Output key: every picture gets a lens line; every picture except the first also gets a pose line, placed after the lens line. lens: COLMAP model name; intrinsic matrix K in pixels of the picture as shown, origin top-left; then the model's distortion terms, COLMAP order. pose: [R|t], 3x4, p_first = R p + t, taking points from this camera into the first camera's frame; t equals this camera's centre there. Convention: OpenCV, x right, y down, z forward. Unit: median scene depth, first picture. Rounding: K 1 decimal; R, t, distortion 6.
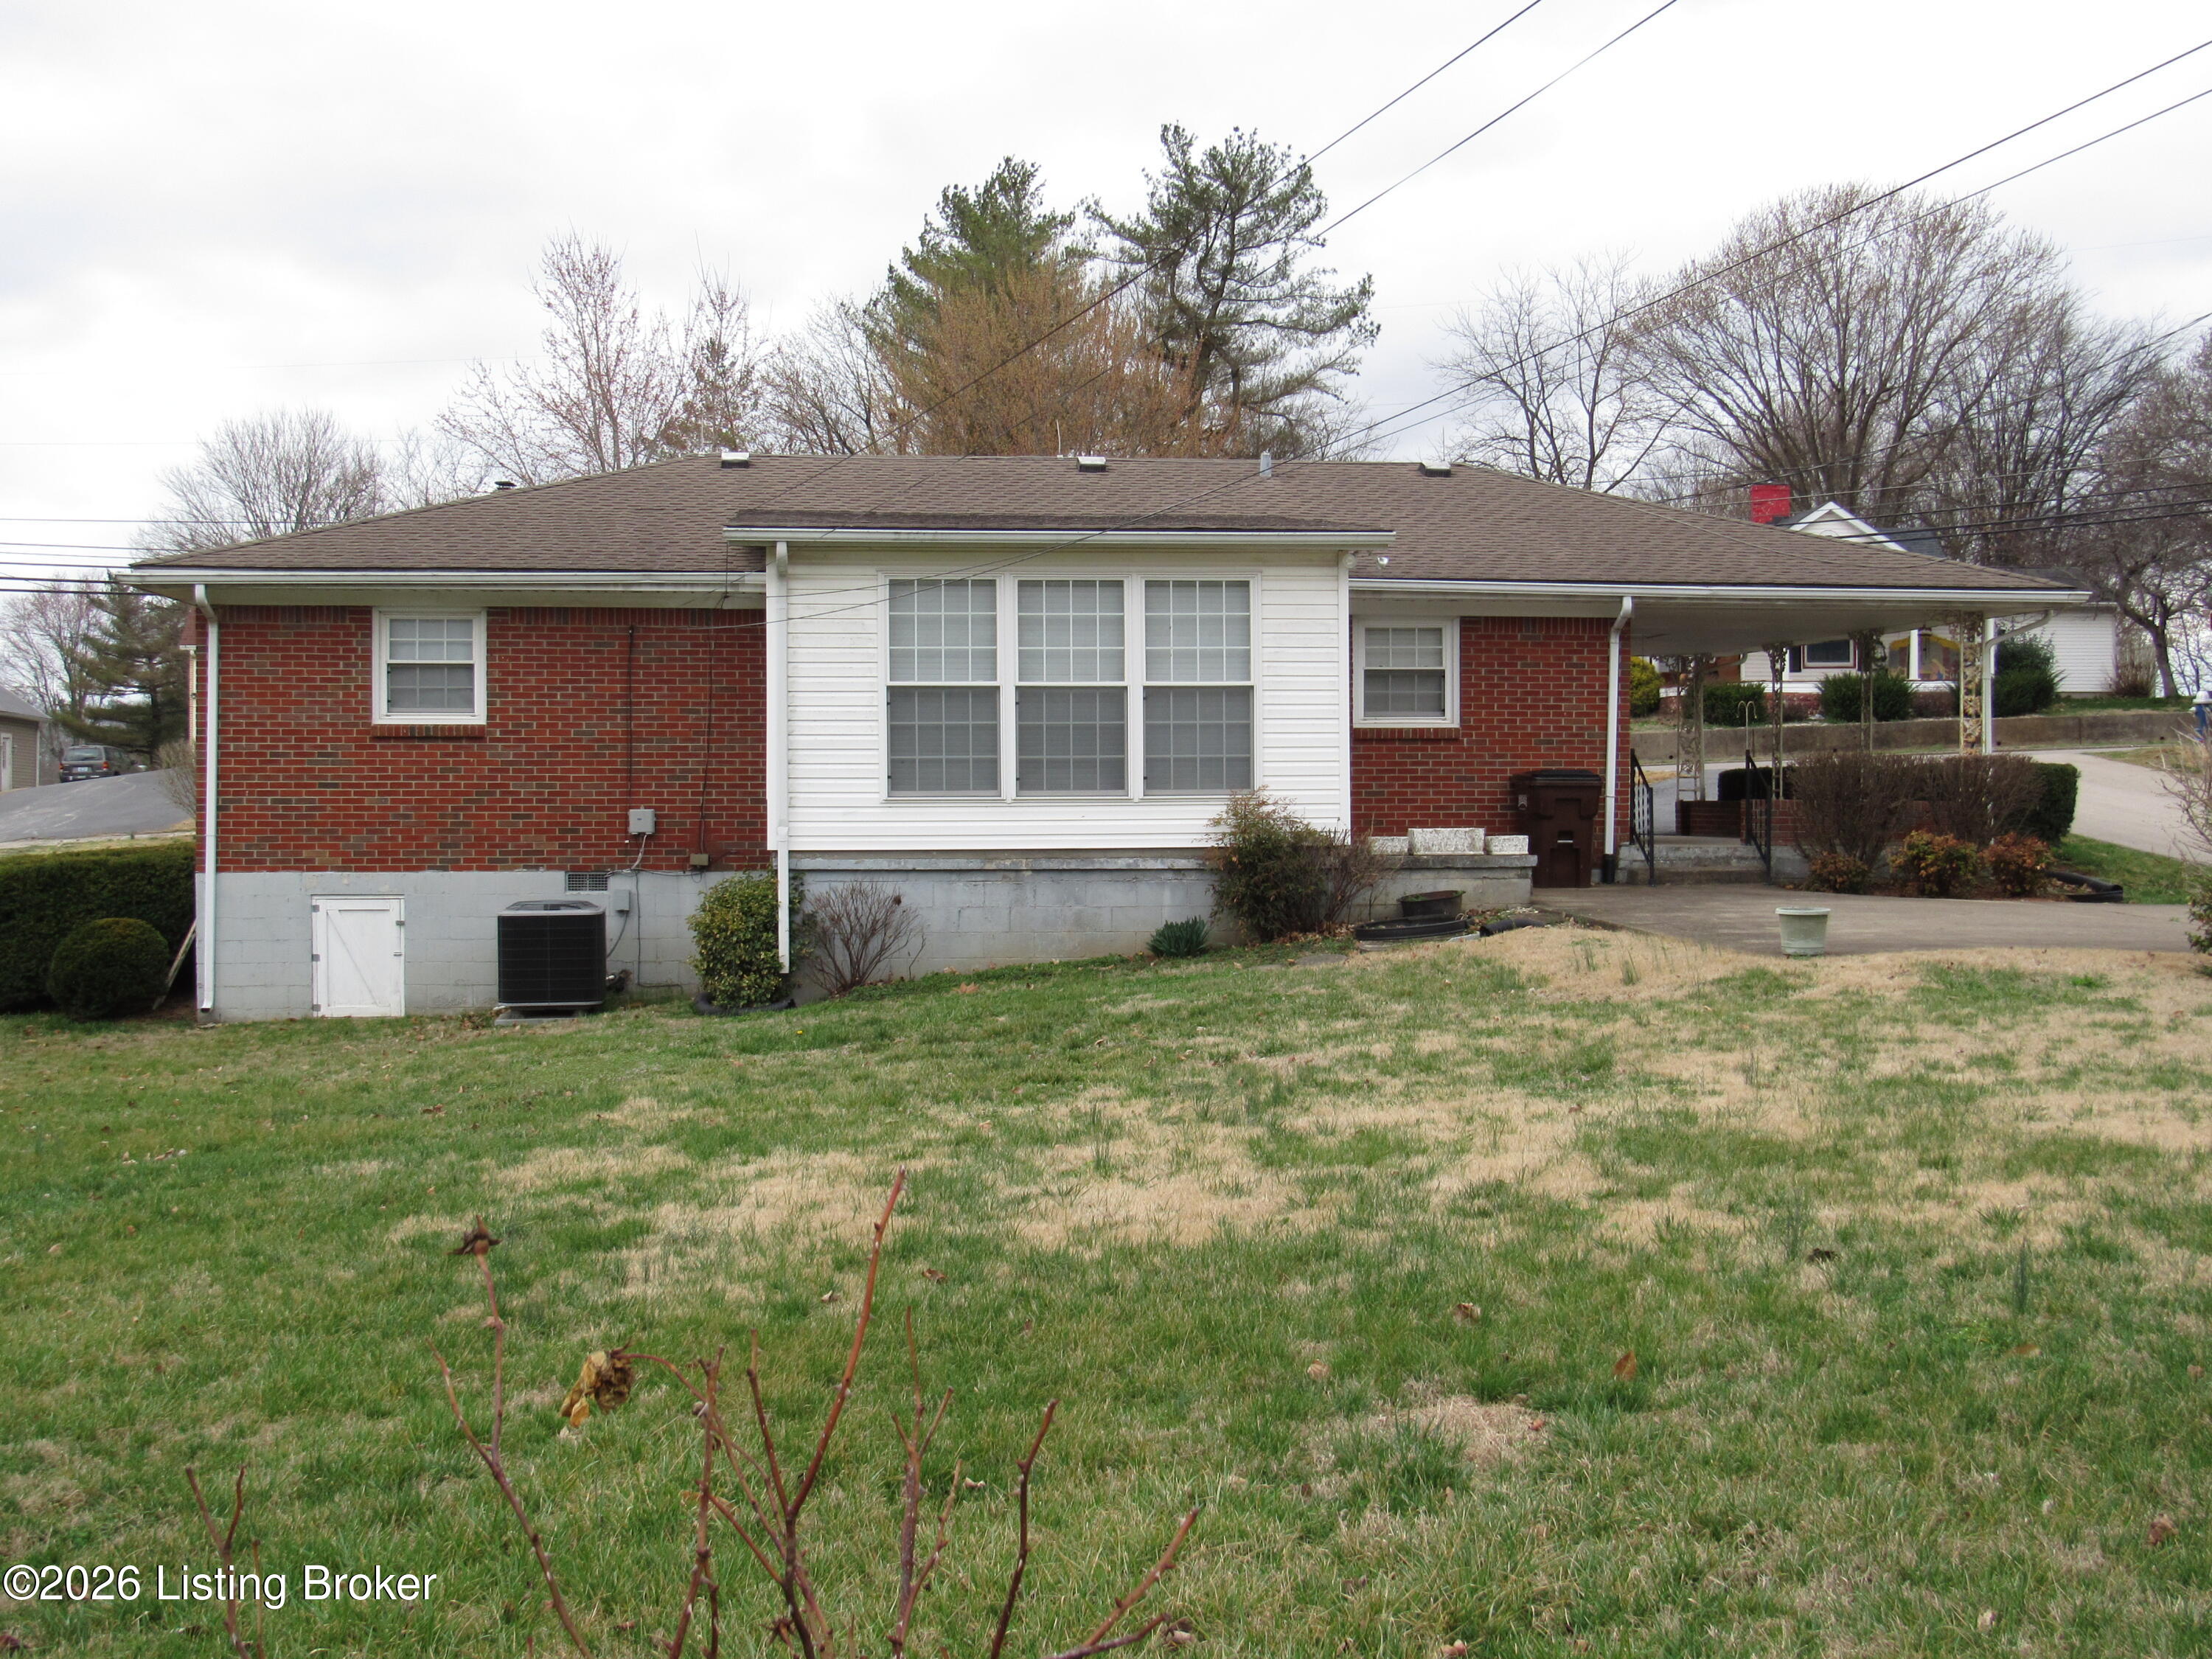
lens RADIAL K [[2572.1, 0, 1106.0], [0, 2572.1, 829.5], [0, 0, 1]] dist [-0.053661, -0.015522]
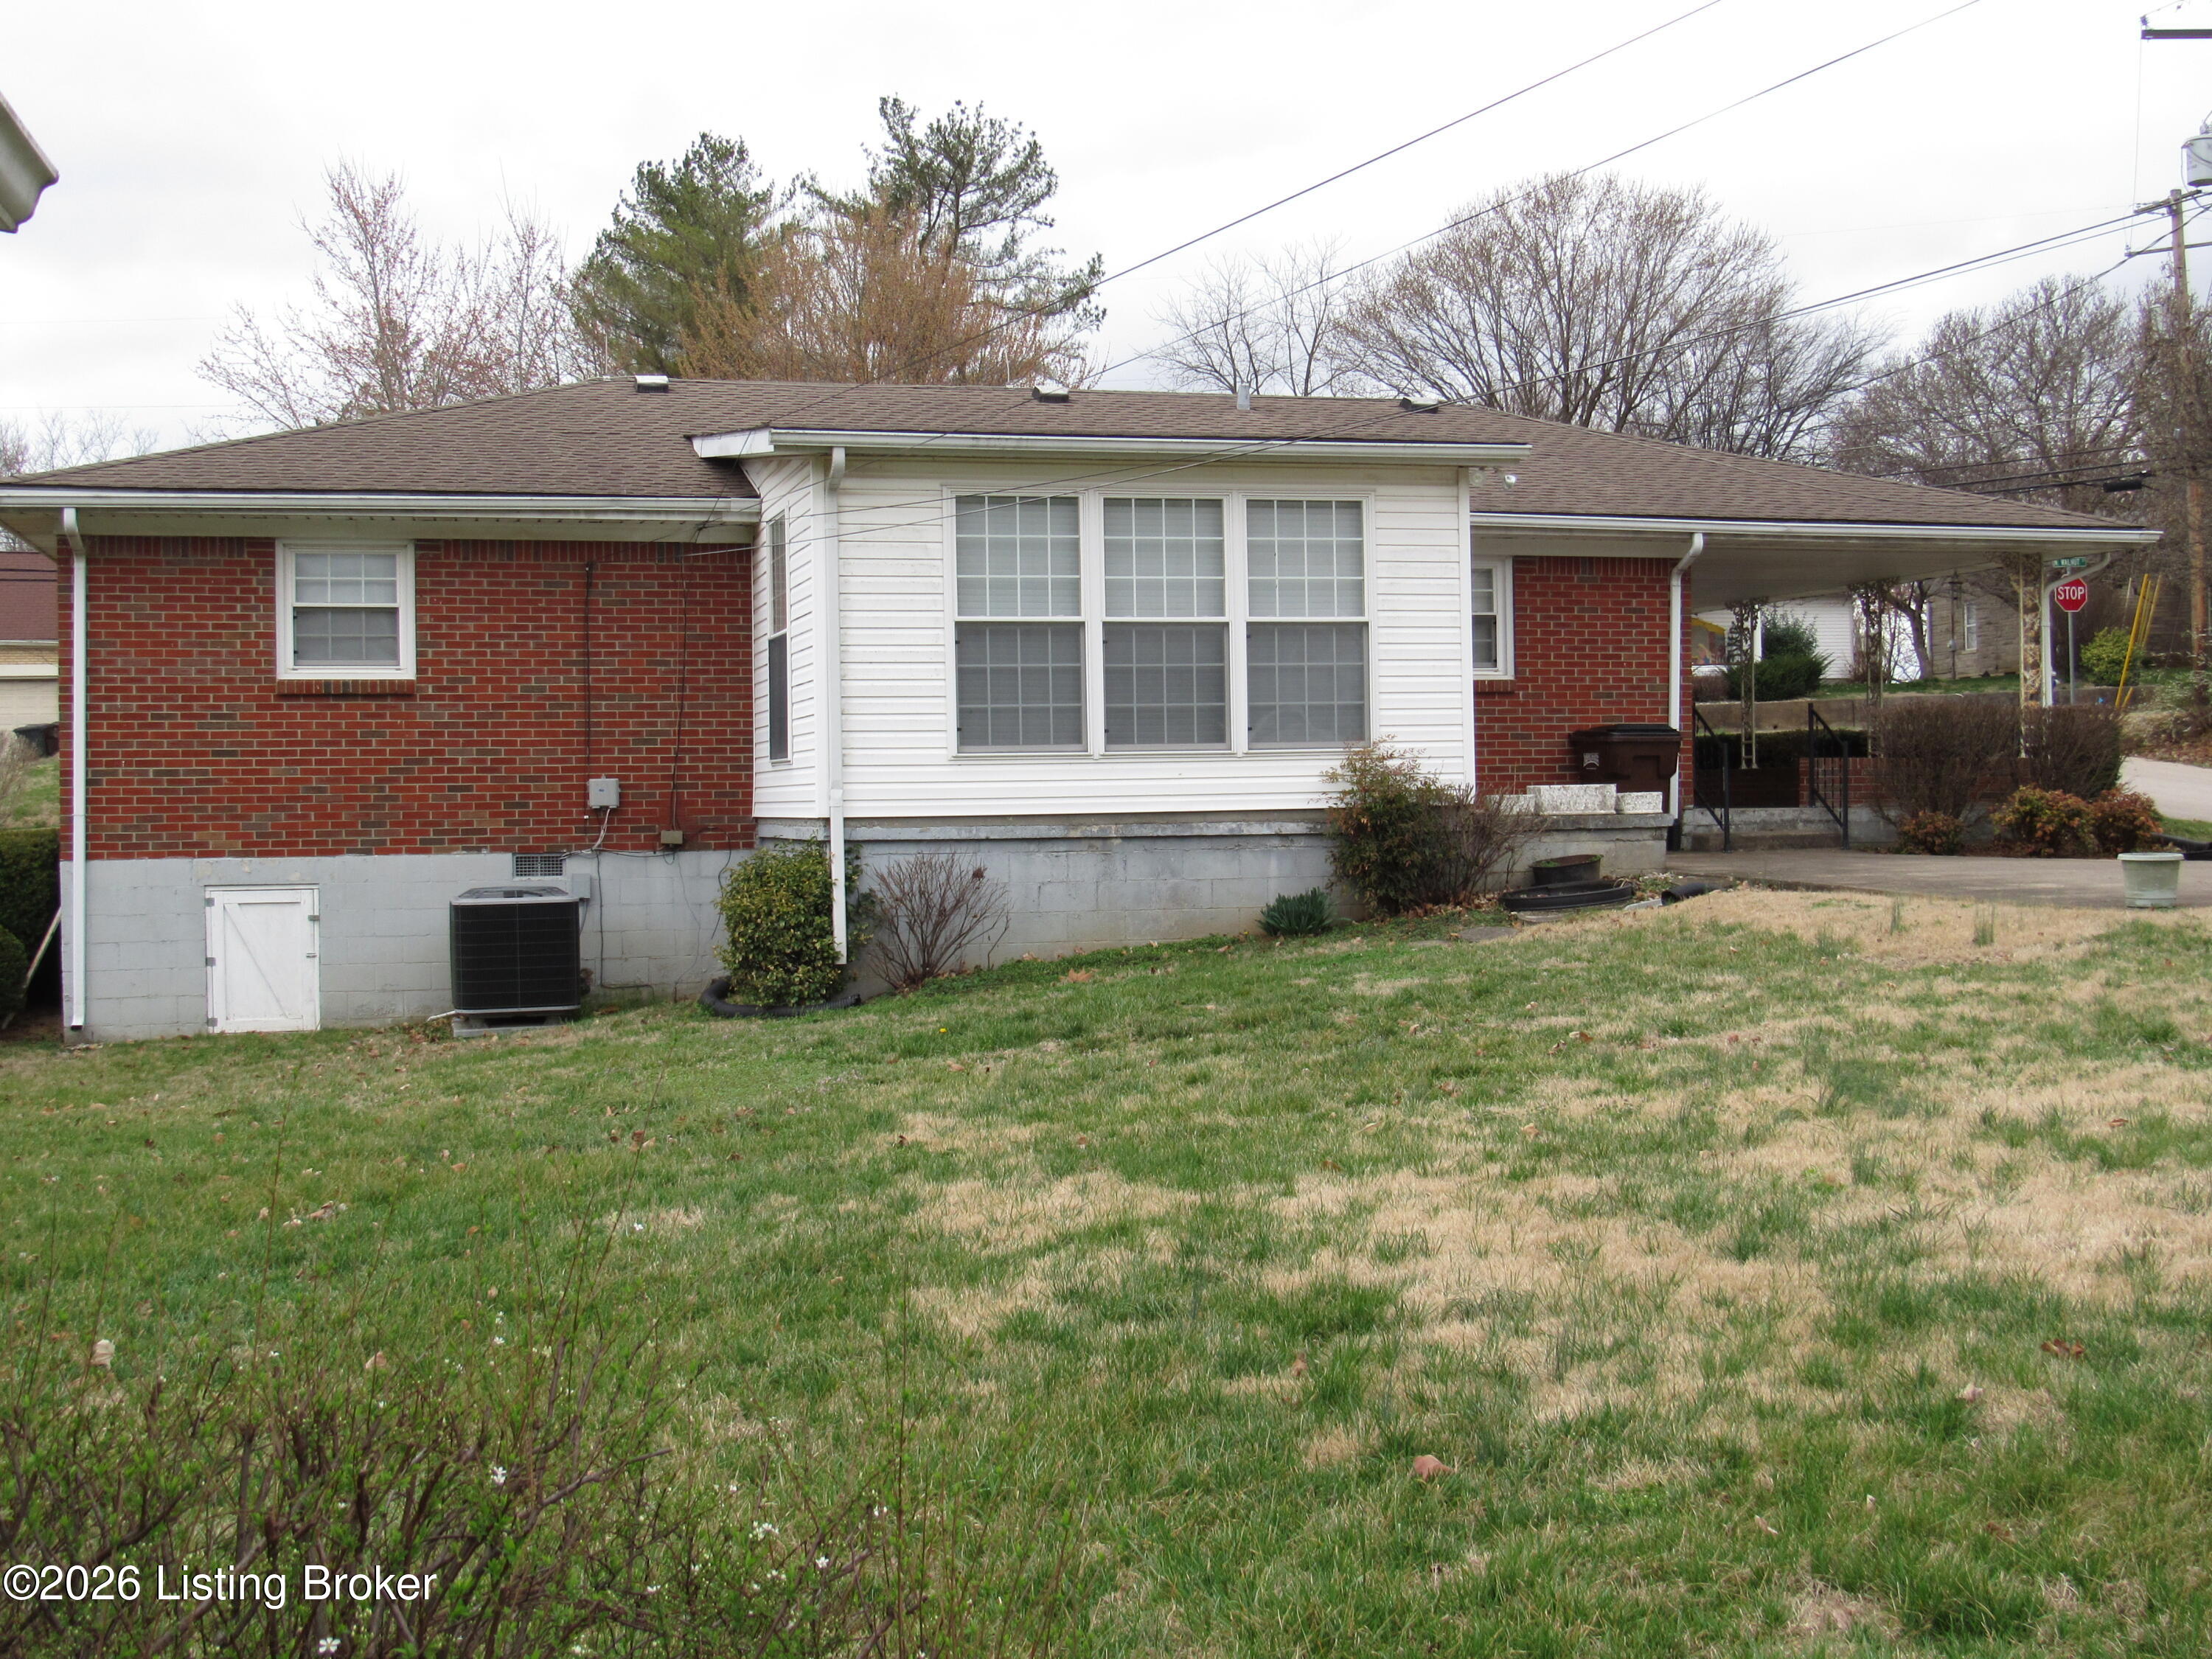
lens RADIAL K [[2572.1, 0, 1106.0], [0, 2572.1, 829.5], [0, 0, 1]] dist [-0.053661, -0.015522]
pose [[0.989453, -0.013800, 0.144198, -0.140720], [0.014292, 0.999895, -0.002378, 0.013452], [-0.144150, 0.004414, 0.989546, 0.139491]]
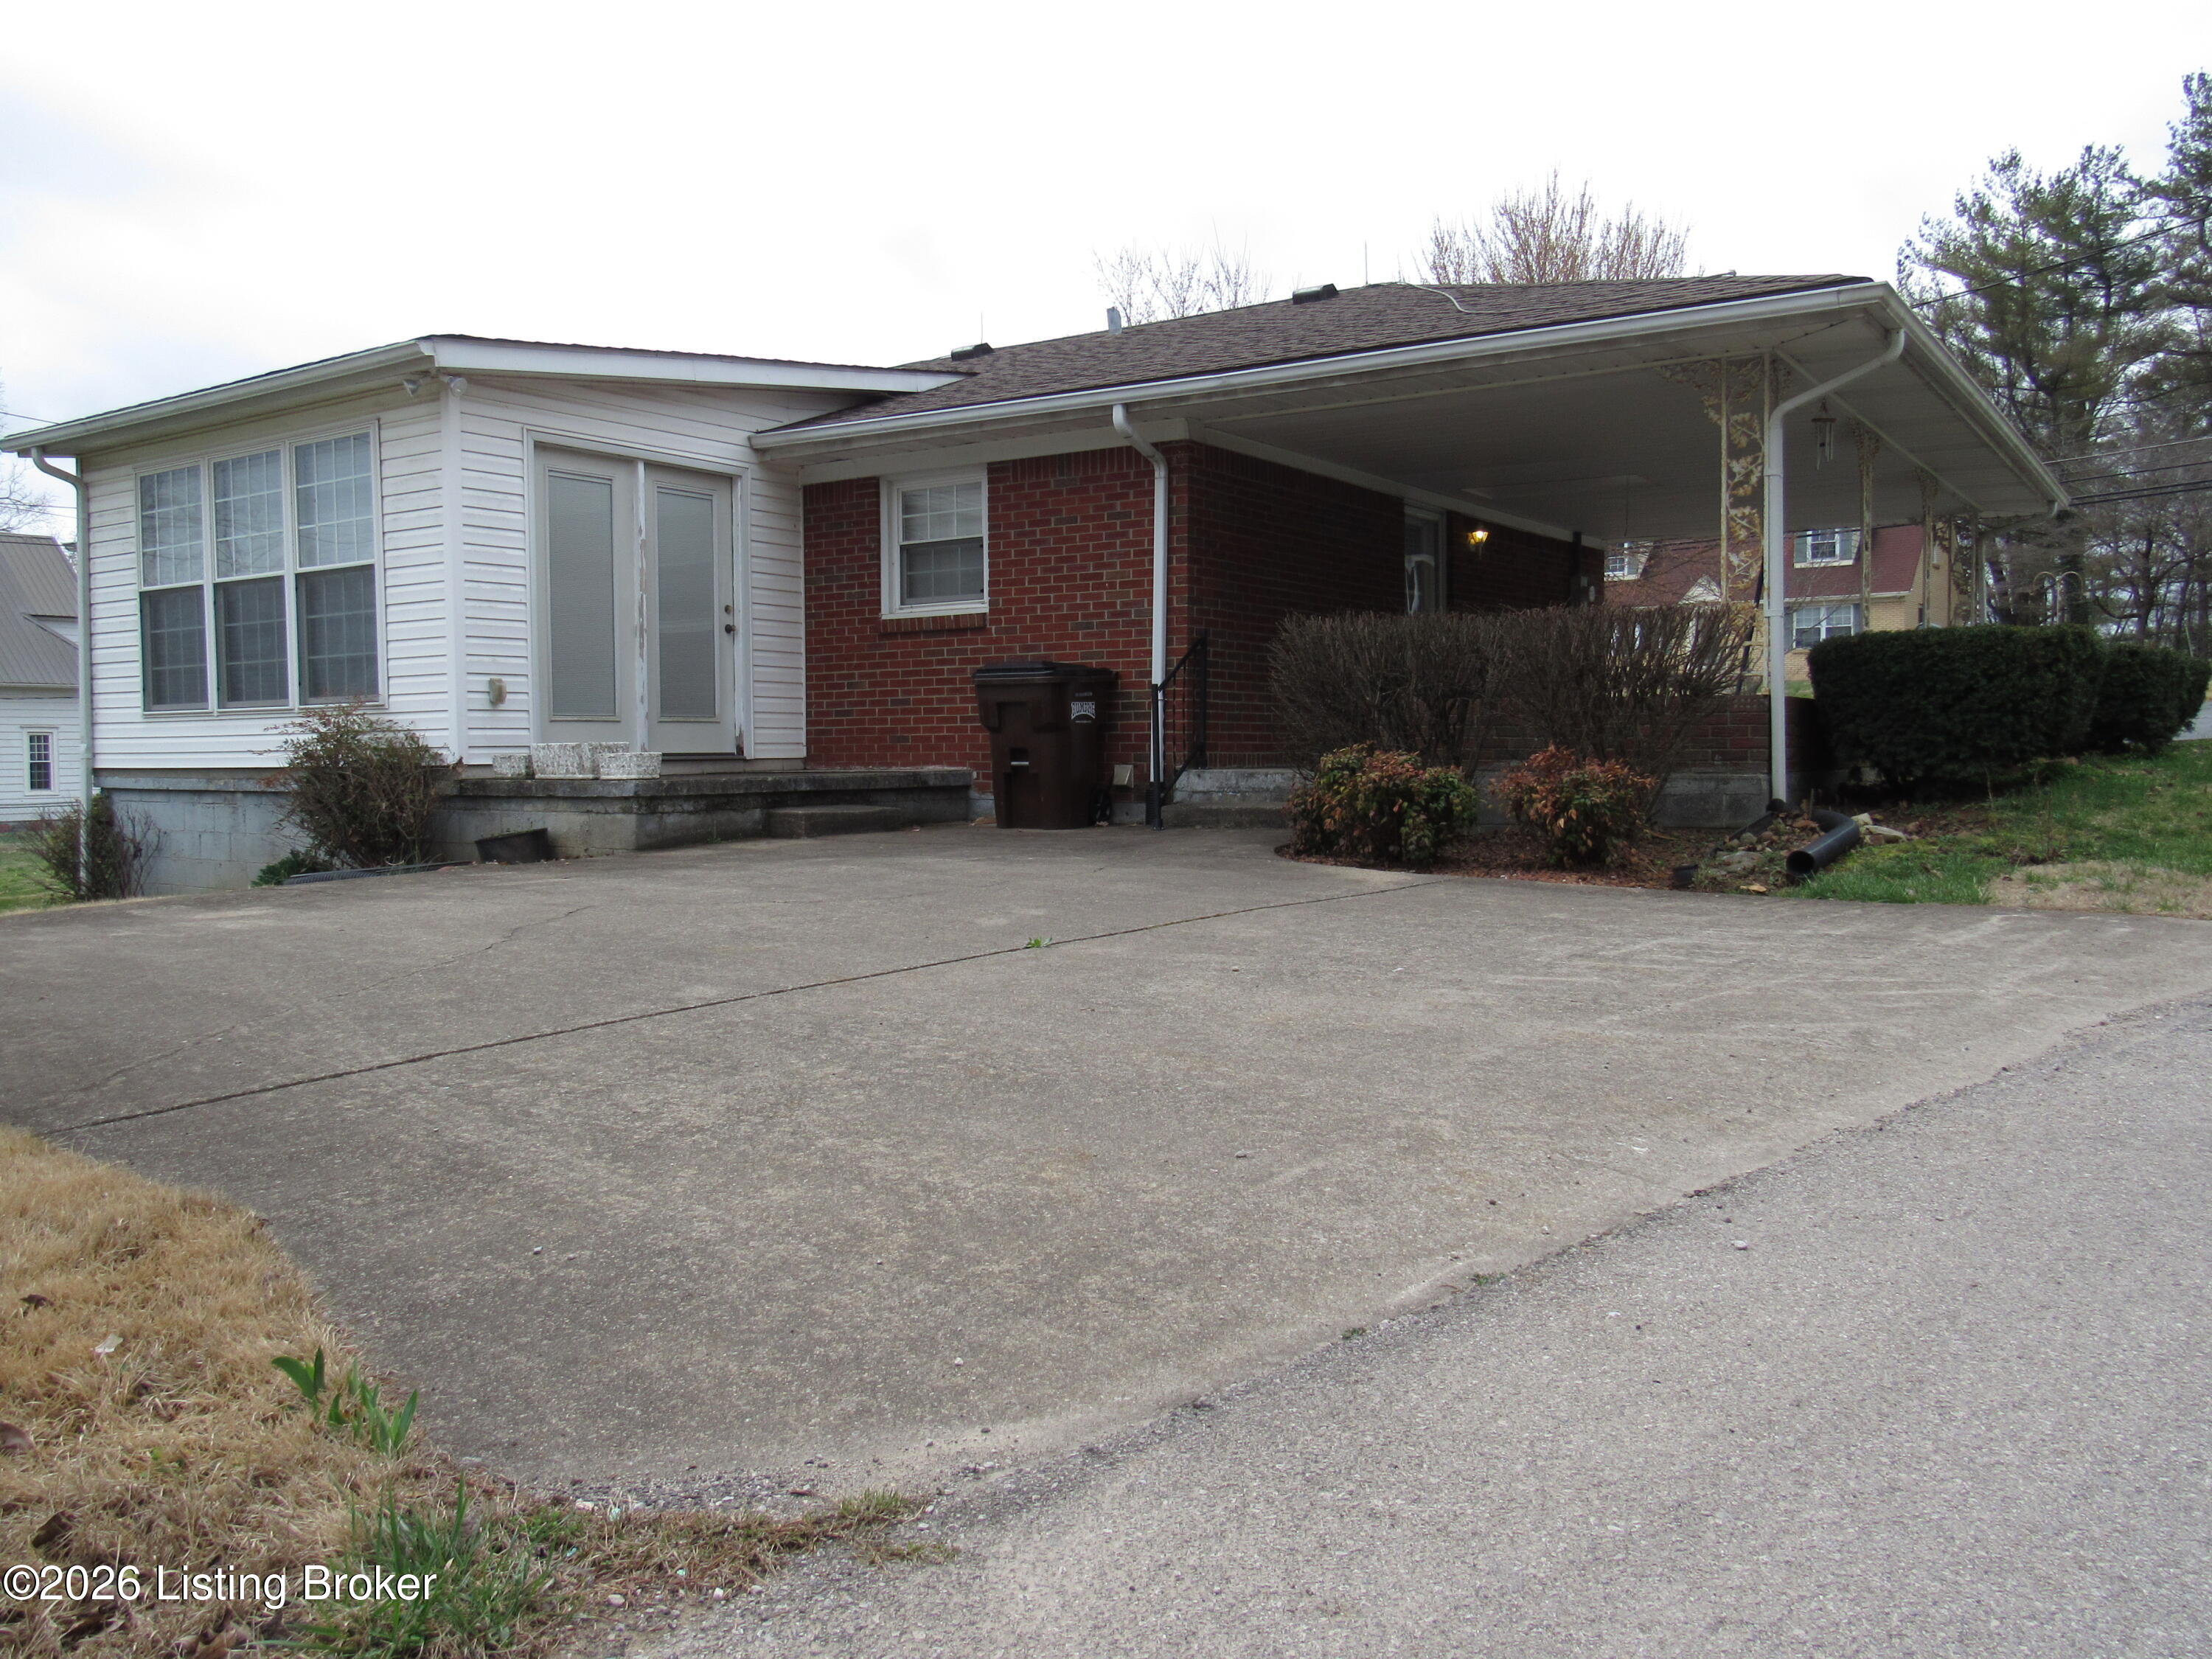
lens RADIAL K [[1715.8, 0, 1106.0], [0, 1715.8, 829.5], [0, 0, 1]] dist [-0.009871, -0.011203]
pose [[0.759653, 0.028130, -0.649720, 0.519395], [-0.001367, 0.999131, 0.041660, 0.003386], [0.650328, -0.030759, 0.759031, 0.668959]]
